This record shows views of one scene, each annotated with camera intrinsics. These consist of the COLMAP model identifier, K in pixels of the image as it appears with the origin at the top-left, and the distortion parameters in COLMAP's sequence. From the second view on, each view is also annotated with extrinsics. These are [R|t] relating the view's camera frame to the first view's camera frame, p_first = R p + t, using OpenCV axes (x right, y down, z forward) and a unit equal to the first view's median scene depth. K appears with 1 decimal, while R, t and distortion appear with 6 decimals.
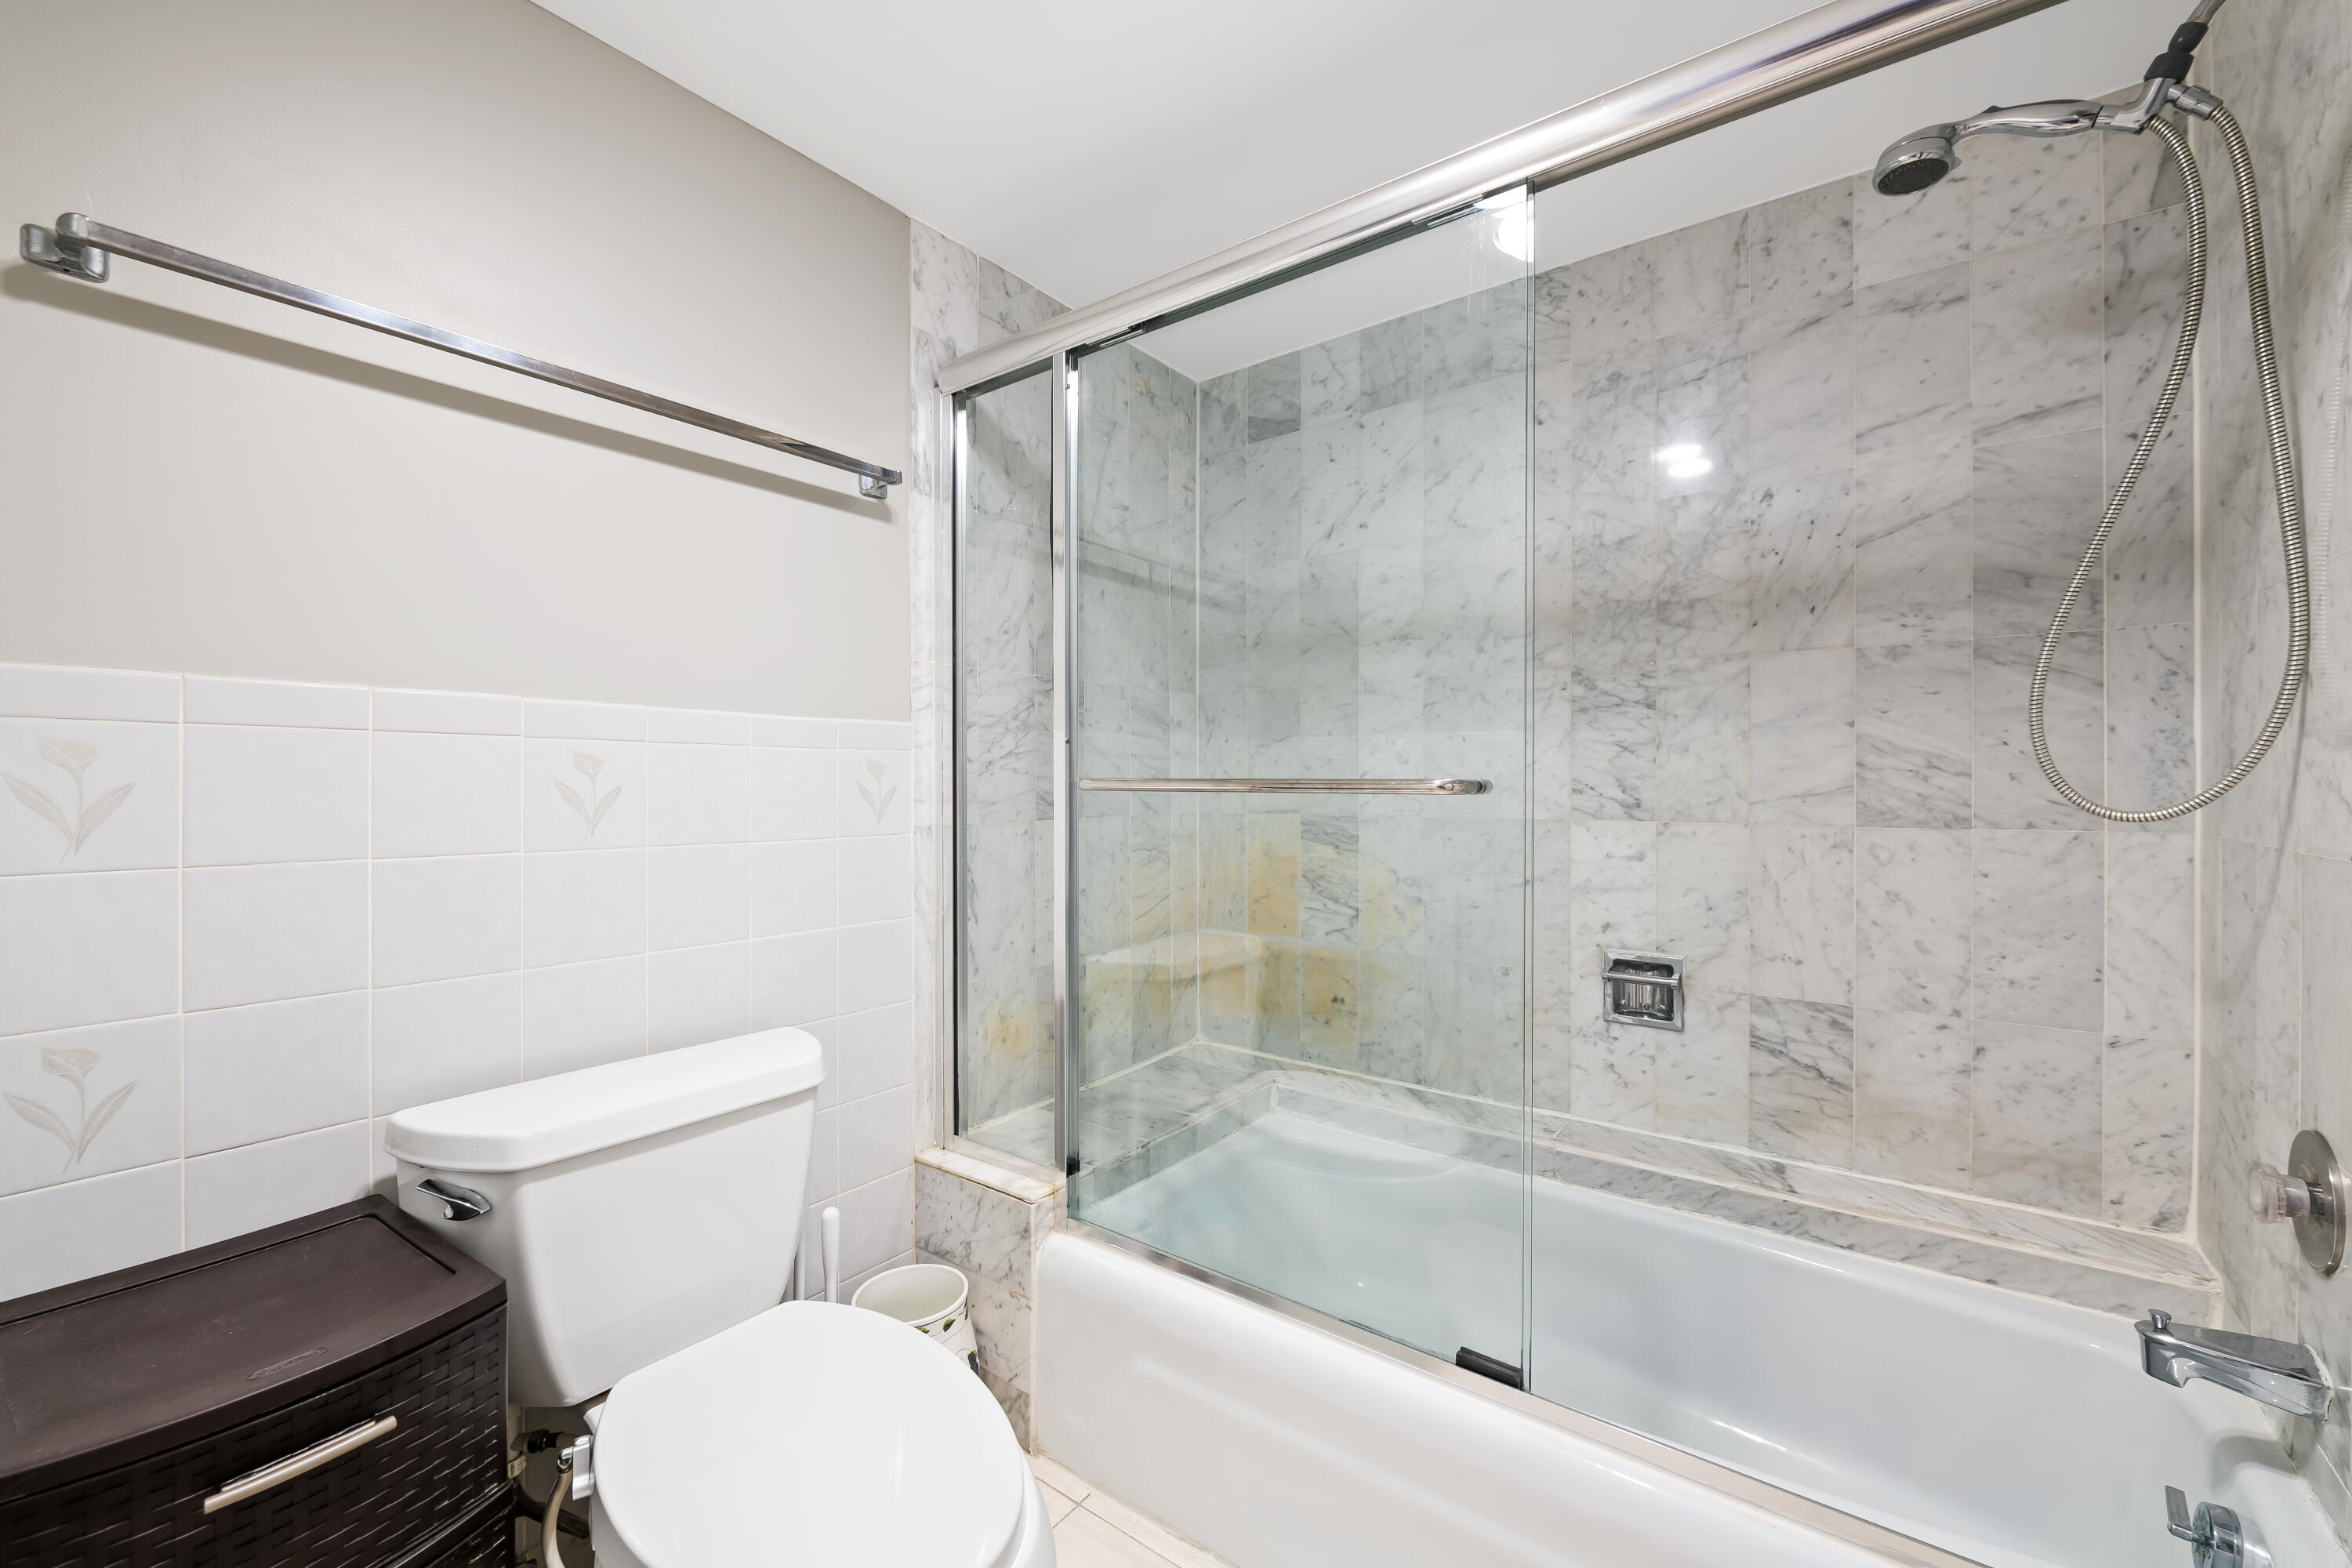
lens RADIAL K [[928.8, 0, 1193.1], [0, 928.8, 781.4], [0, 0, 1]] dist [-0.001413, -0.002493]
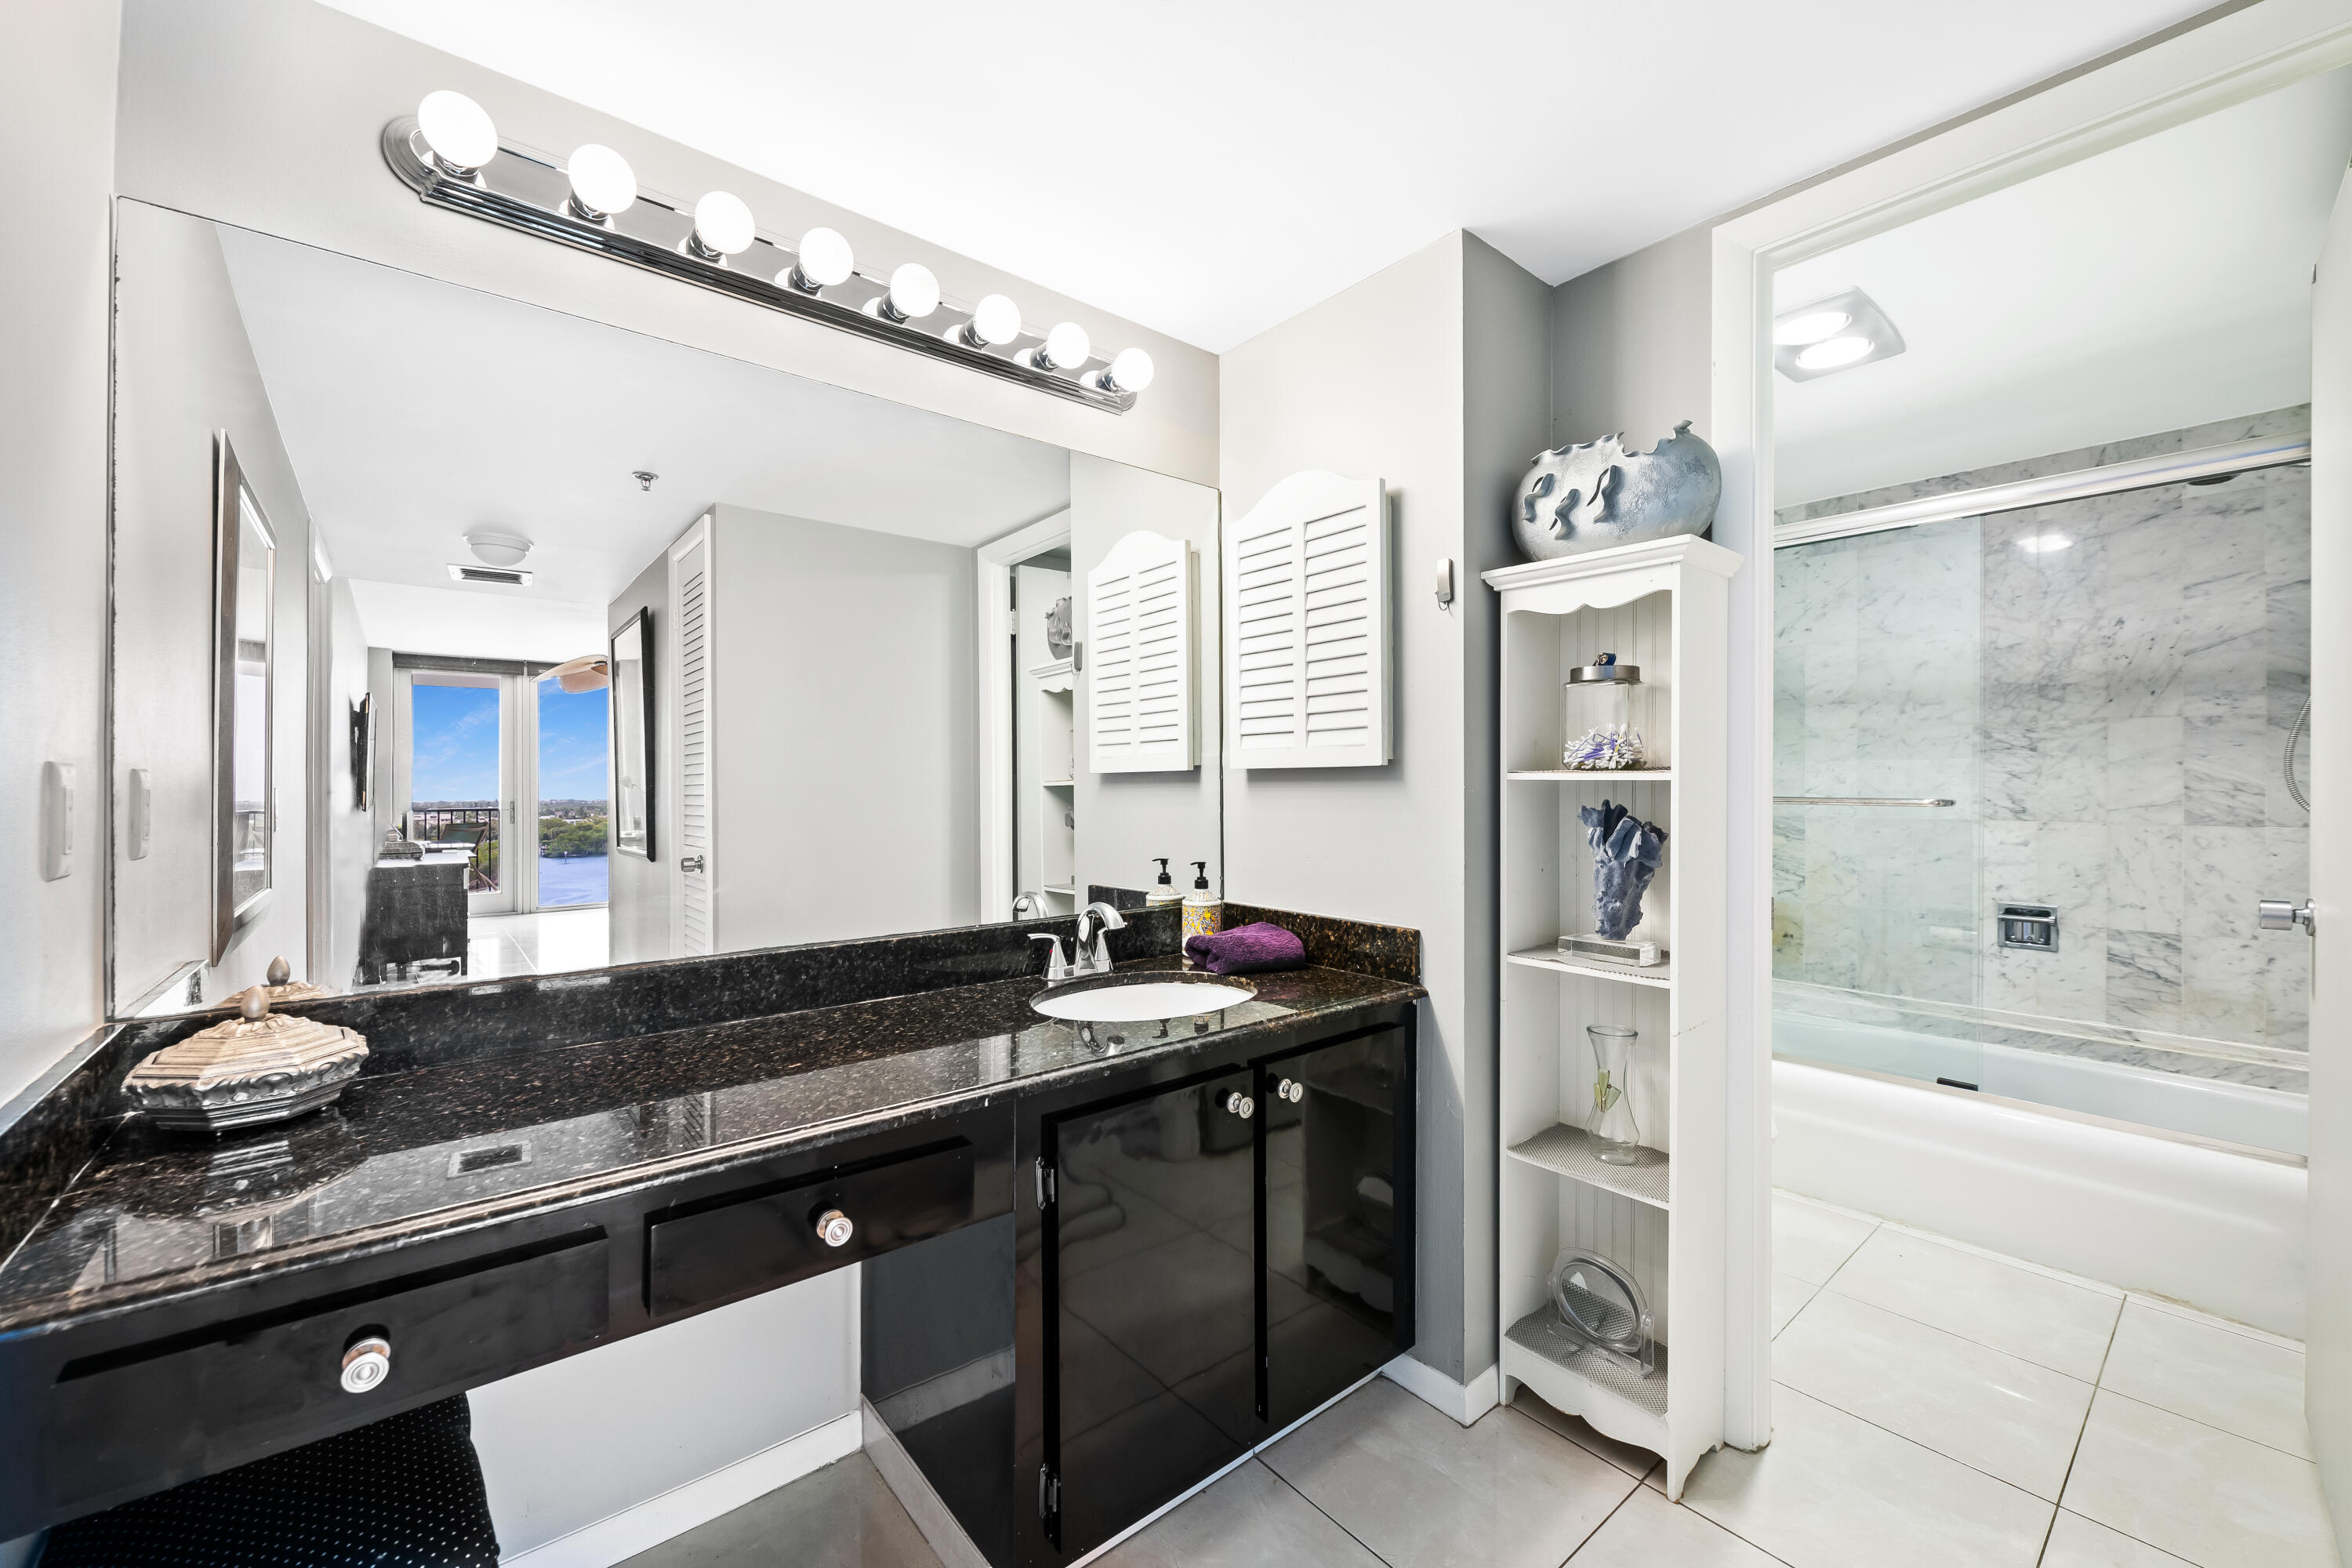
lens RADIAL K [[928.8, 0, 1193.1], [0, 928.8, 781.4], [0, 0, 1]] dist [-0.001413, -0.002493]
pose [[0.972732, 0.001229, -0.231927, -0.580858], [-0.001618, 0.999998, -0.001486, -0.022656], [0.231925, 0.001820, 0.972732, -0.946843]]
